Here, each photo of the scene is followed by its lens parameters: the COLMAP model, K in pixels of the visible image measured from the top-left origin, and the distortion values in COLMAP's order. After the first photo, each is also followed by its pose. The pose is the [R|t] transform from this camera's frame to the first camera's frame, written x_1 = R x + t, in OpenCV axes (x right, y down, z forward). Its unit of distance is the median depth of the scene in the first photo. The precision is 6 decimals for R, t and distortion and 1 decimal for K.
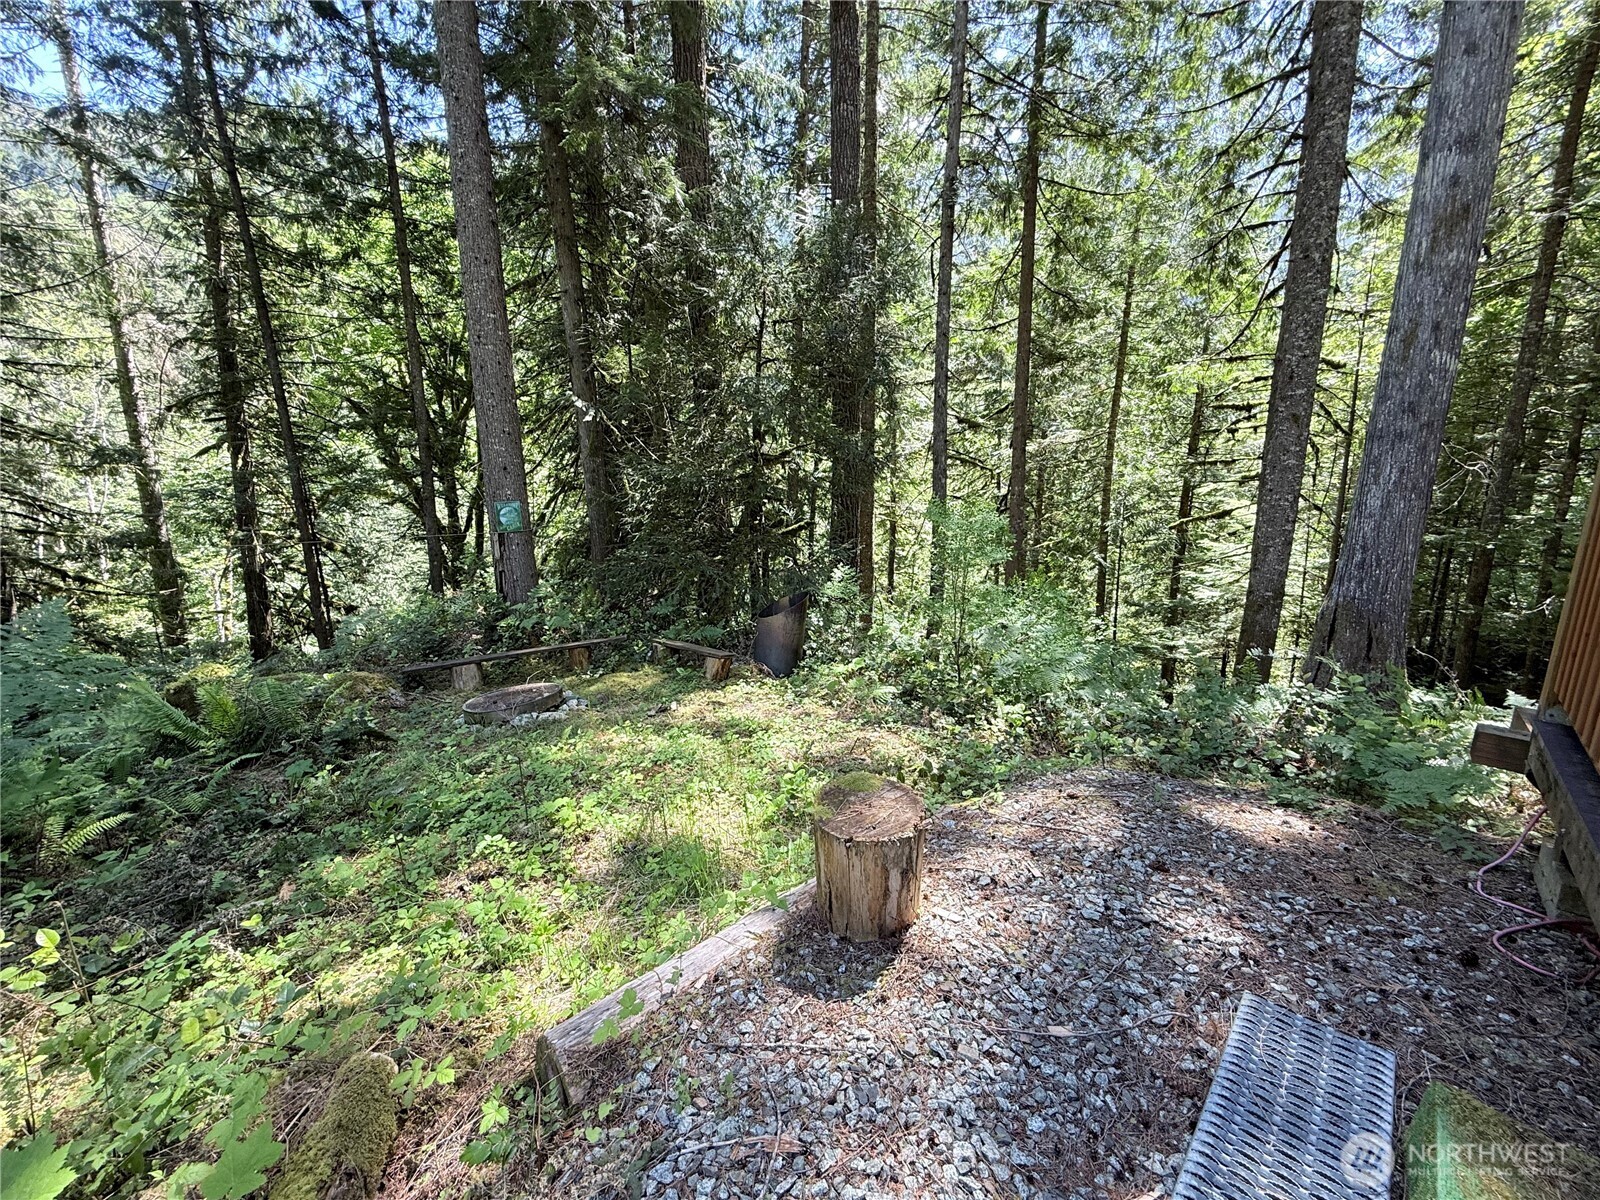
lens RADIAL K [[637.5, 0, 801.1], [0, 637.5, 599.1], [0, 0, 1]] dist [-0.003542, 0.001242]
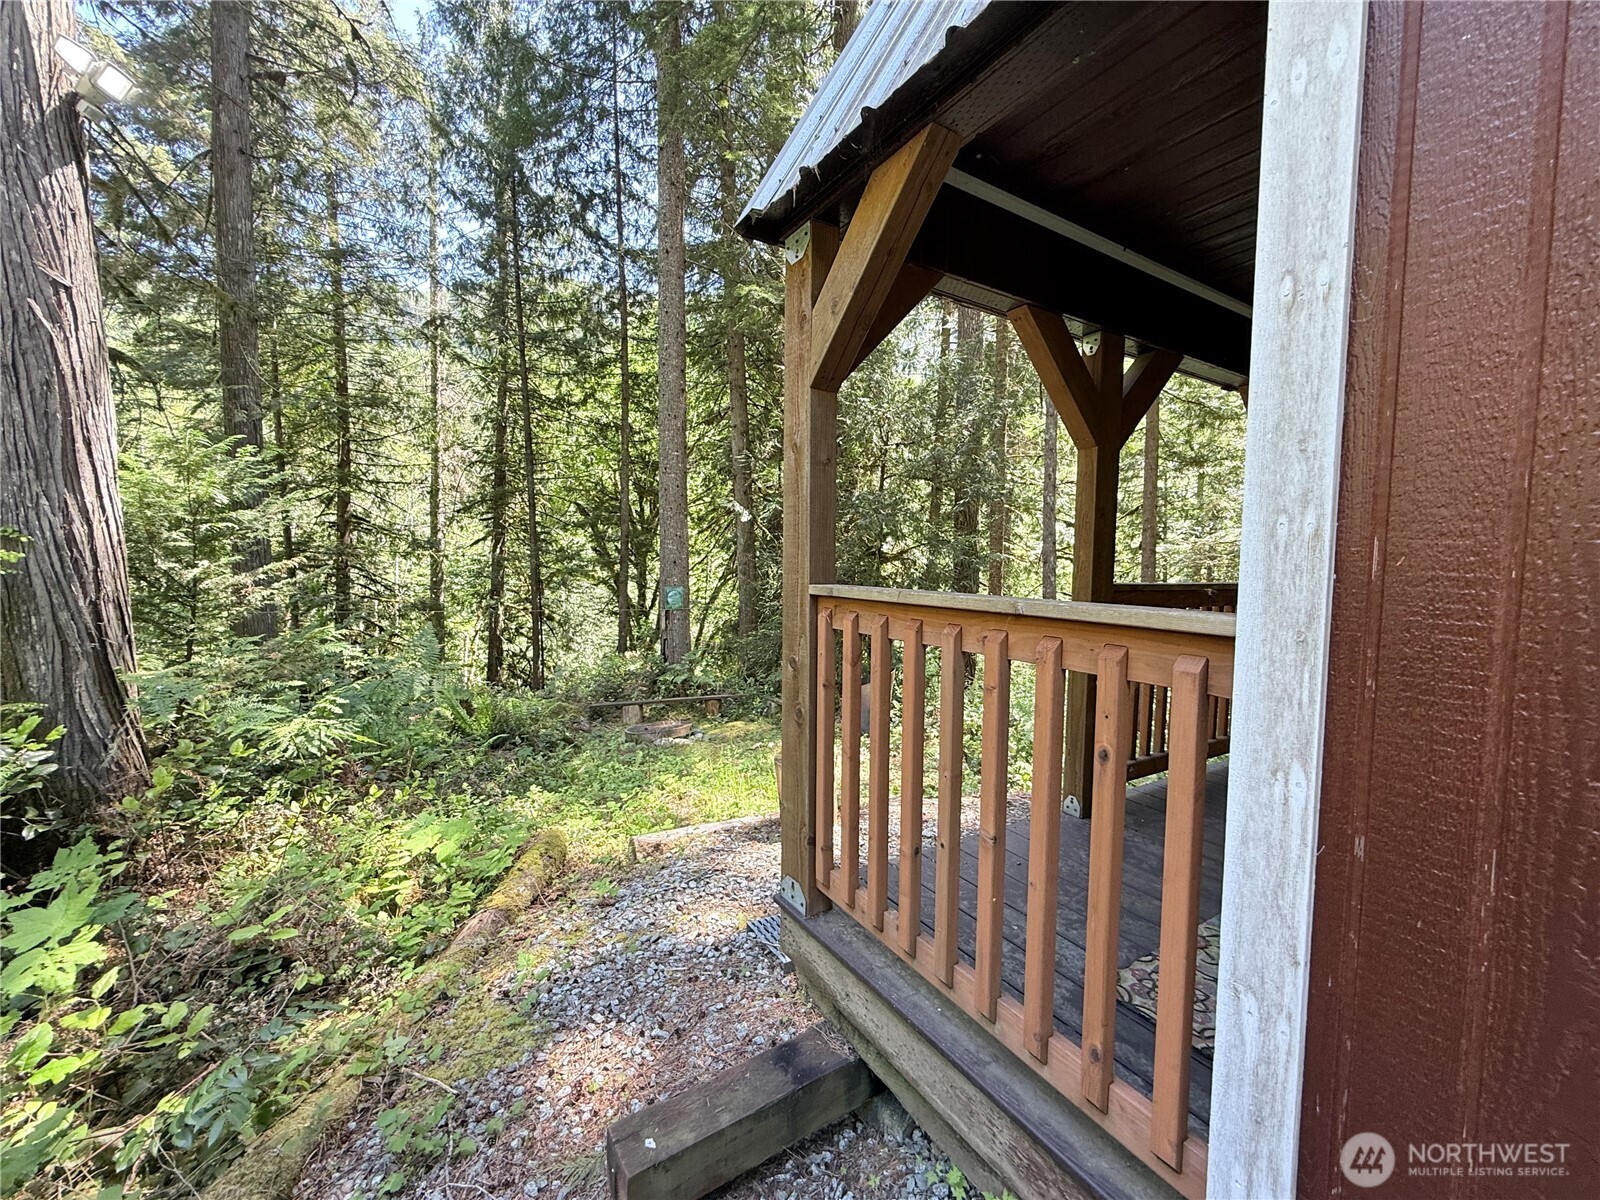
lens RADIAL K [[637.5, 0, 804.7], [0, 637.5, 602.8], [0, 0, 1]] dist [-0.003542, 0.001242]
pose [[0.967960, 0.035242, -0.248618, 0.064301], [-0.068023, 0.989882, -0.124523, 0.012769], [0.241714, 0.137445, 0.960564, -0.098730]]
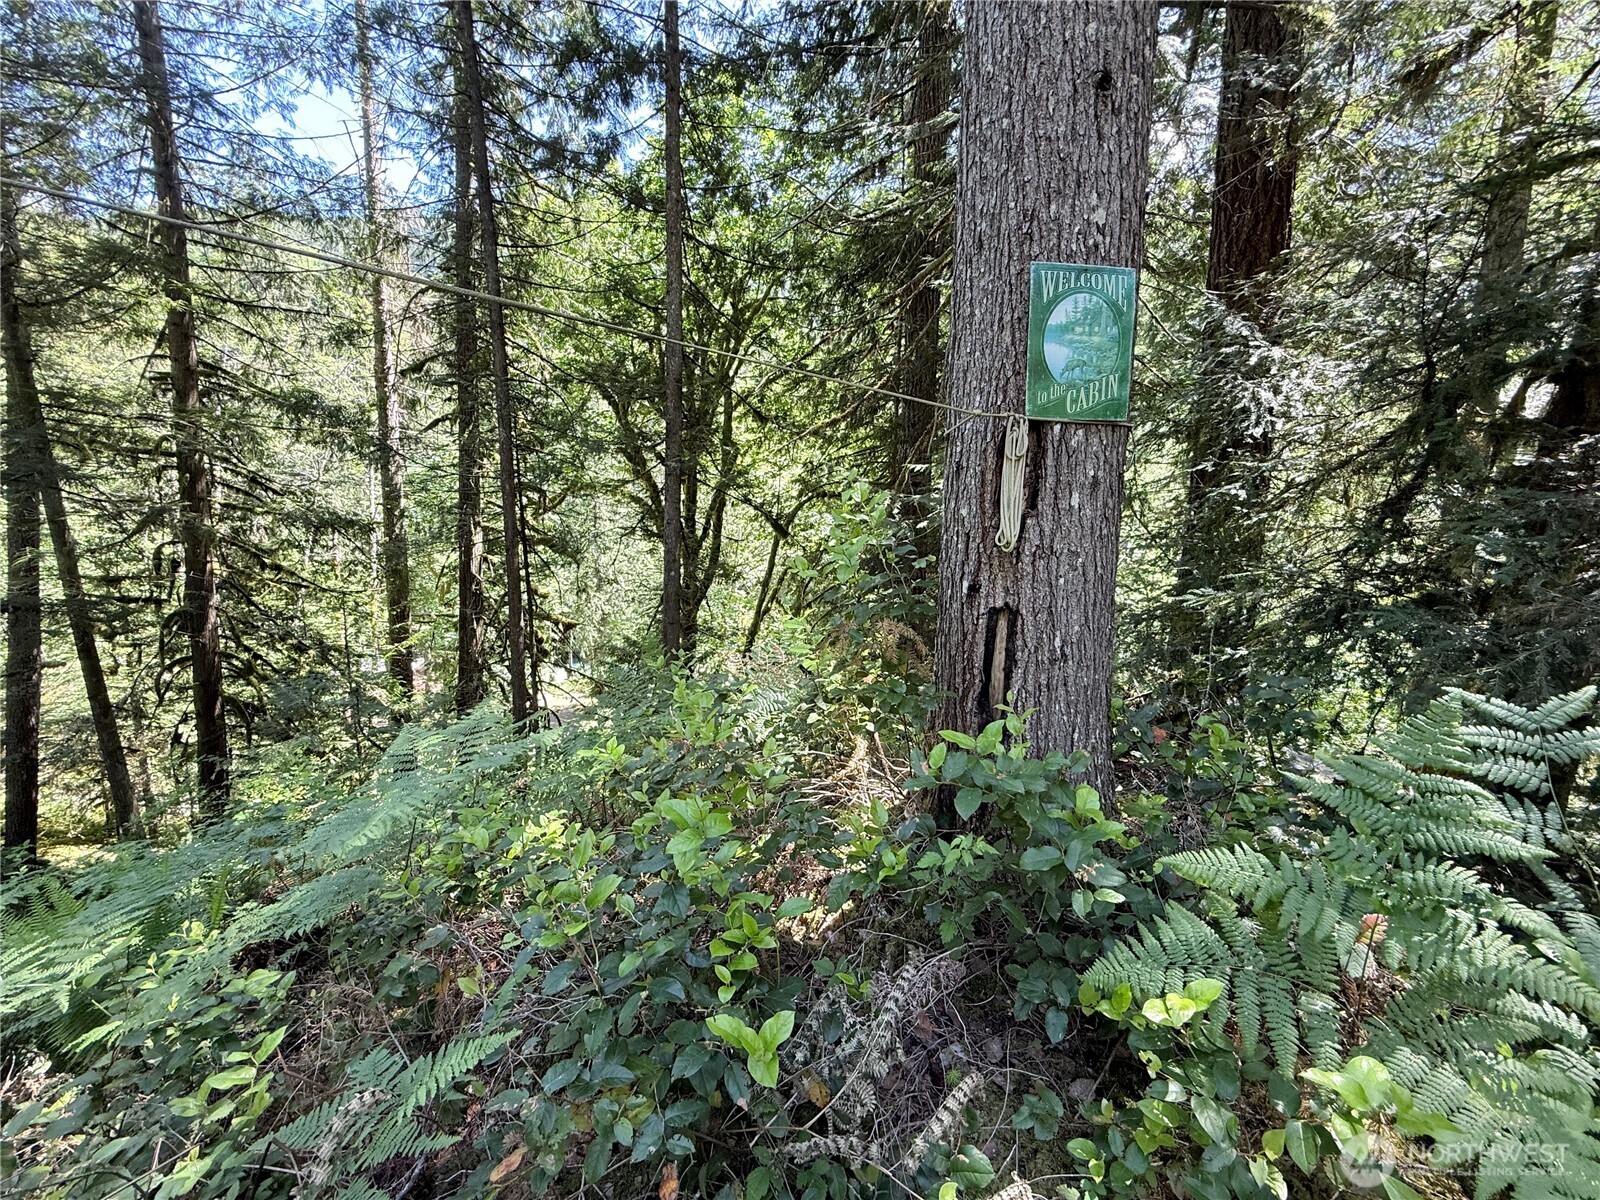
lens RADIAL K [[637.5, 0, 800.7], [0, 637.5, 595.7], [0, 0, 1]] dist [-0.003542, 0.001242]
pose [[0.951101, 0.065923, -0.301764, -0.228886], [-0.080938, 0.996013, -0.037512, -0.017480], [0.298088, 0.060102, 0.952645, 0.379448]]
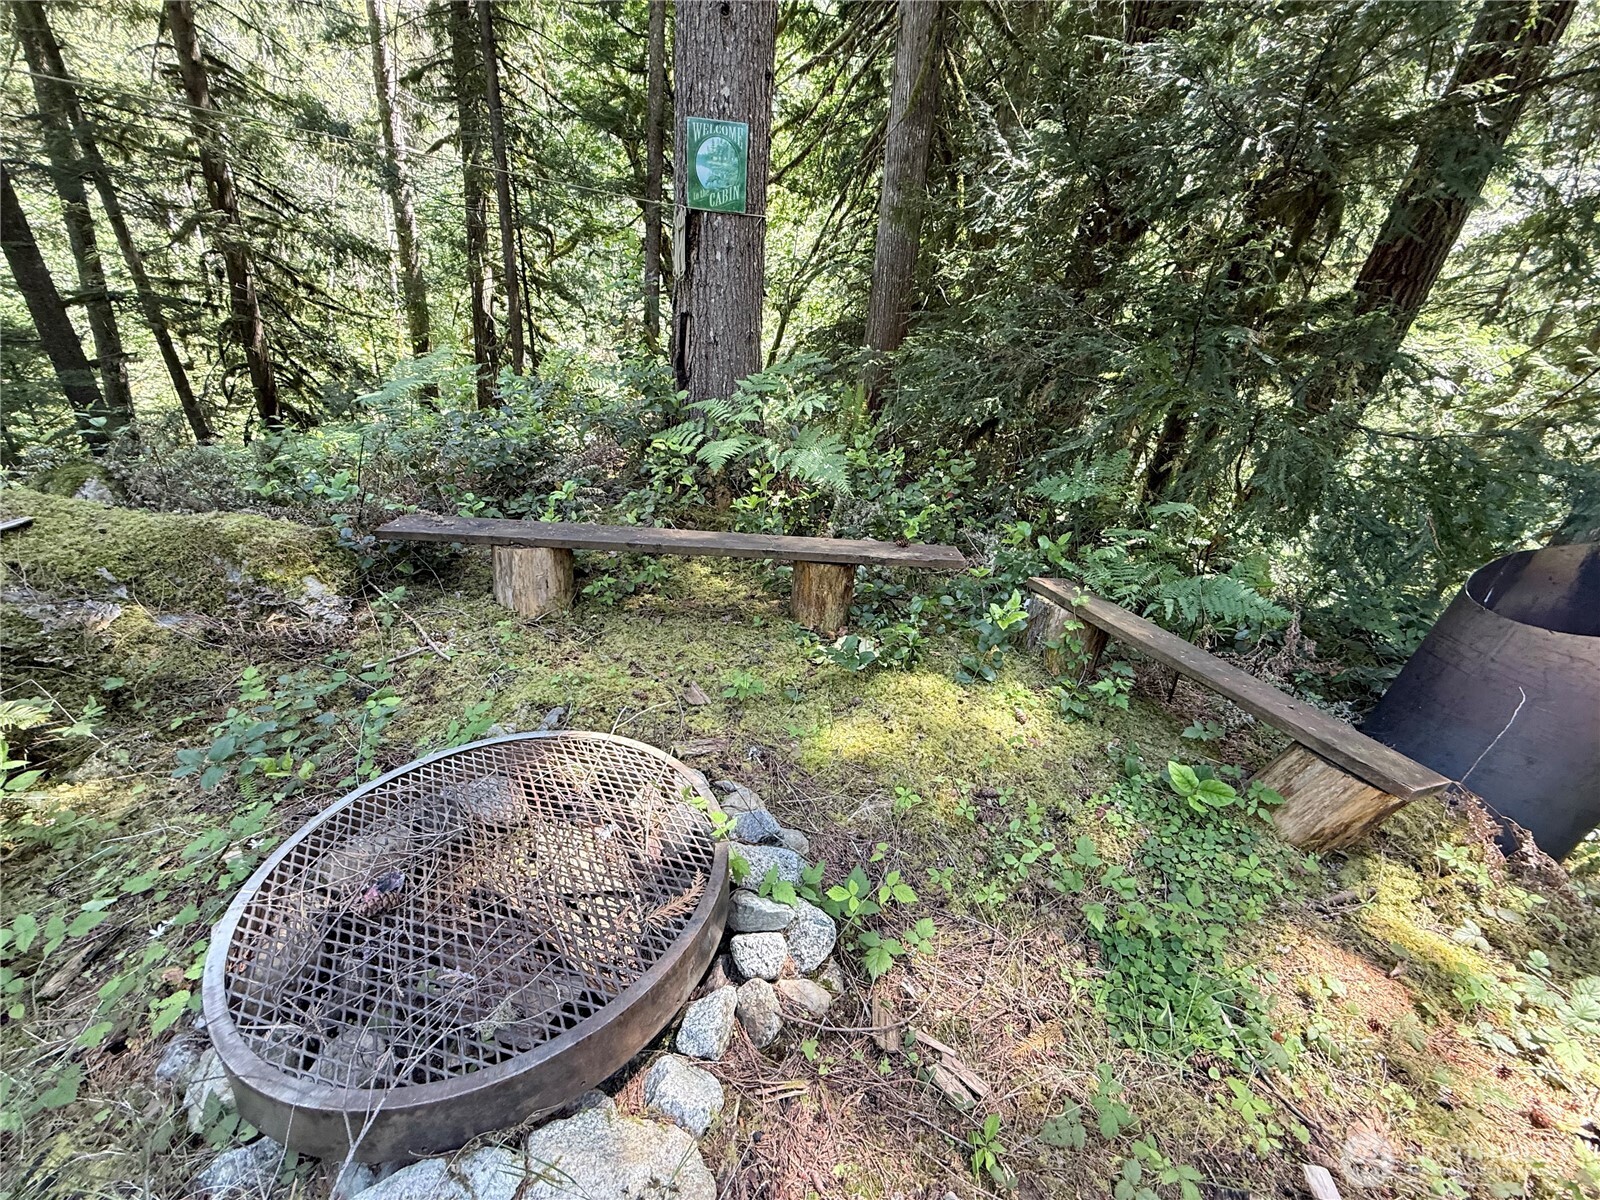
lens RADIAL K [[637.5, 0, 797.0], [0, 637.5, 599.8], [0, 0, 1]] dist [-0.003542, 0.001242]
pose [[0.918282, 0.266993, -0.292357, -0.109738], [-0.181106, 0.939889, 0.289498, -0.000561], [0.352077, -0.212893, 0.911438, 0.290099]]
